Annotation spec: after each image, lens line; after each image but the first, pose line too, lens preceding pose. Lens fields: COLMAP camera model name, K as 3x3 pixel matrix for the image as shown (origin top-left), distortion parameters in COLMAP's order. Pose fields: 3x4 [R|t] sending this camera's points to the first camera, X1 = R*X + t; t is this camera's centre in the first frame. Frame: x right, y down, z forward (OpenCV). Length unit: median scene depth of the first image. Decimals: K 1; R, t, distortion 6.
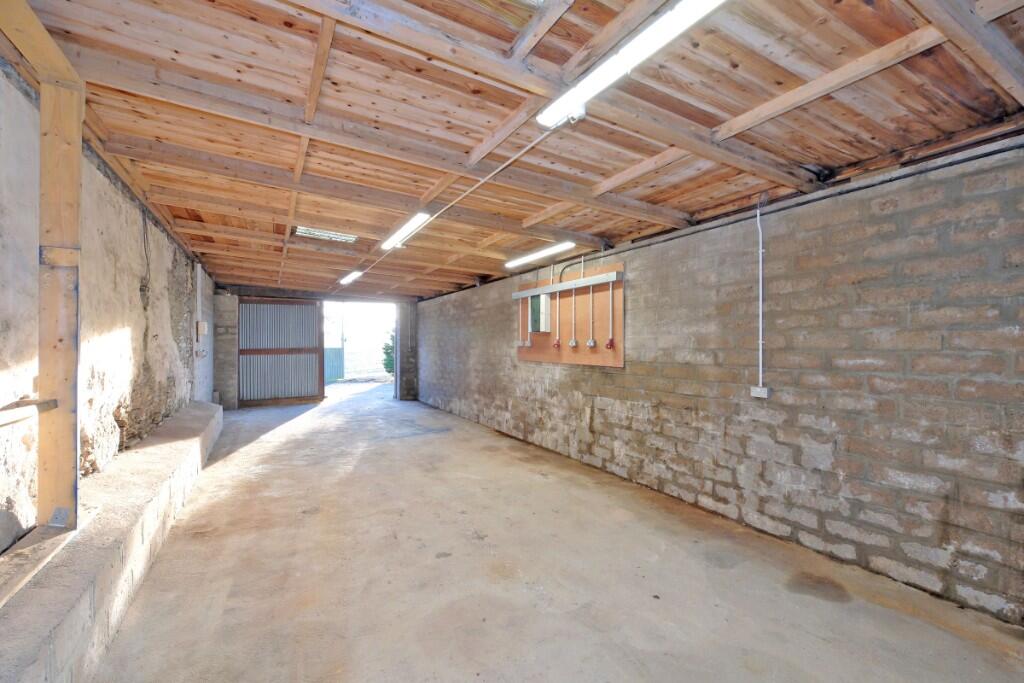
lens RADIAL K [[442.2, 0, 512.0], [0, 442.2, 341.5], [0, 0, 1]] dist [0.001147, 0.000098]
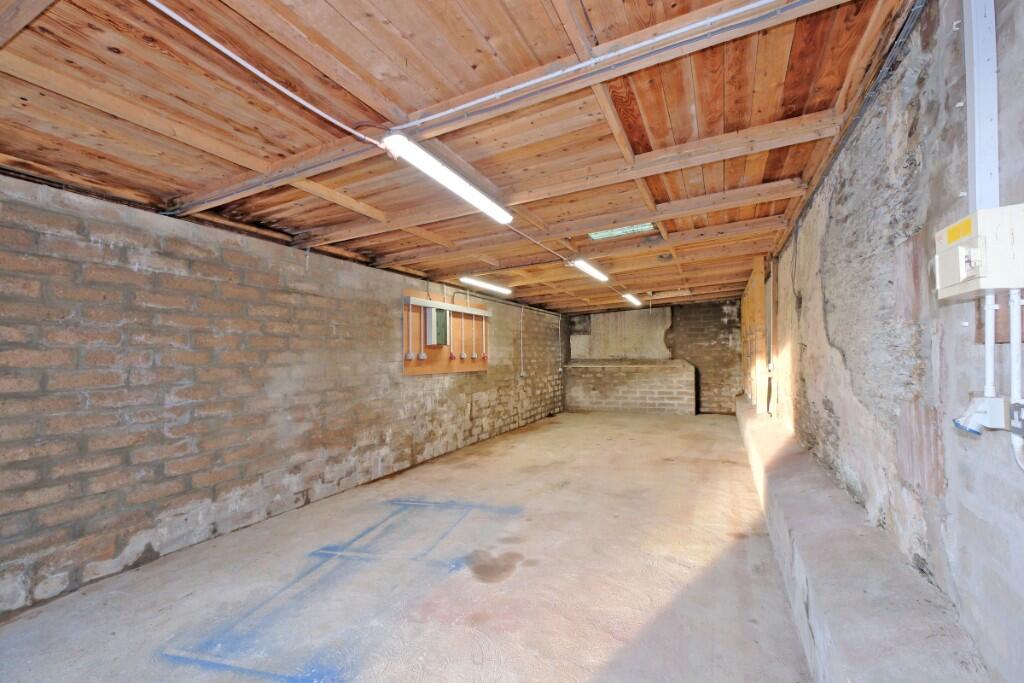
lens RADIAL K [[442.2, 0, 512.0], [0, 442.2, 341.5], [0, 0, 1]] dist [0.001147, 0.000098]
pose [[-0.589545, 0.032064, 0.807099, -0.919496], [0.003701, 0.999309, -0.036996, 0.010294], [-0.807727, -0.018824, -0.589256, 1.549926]]
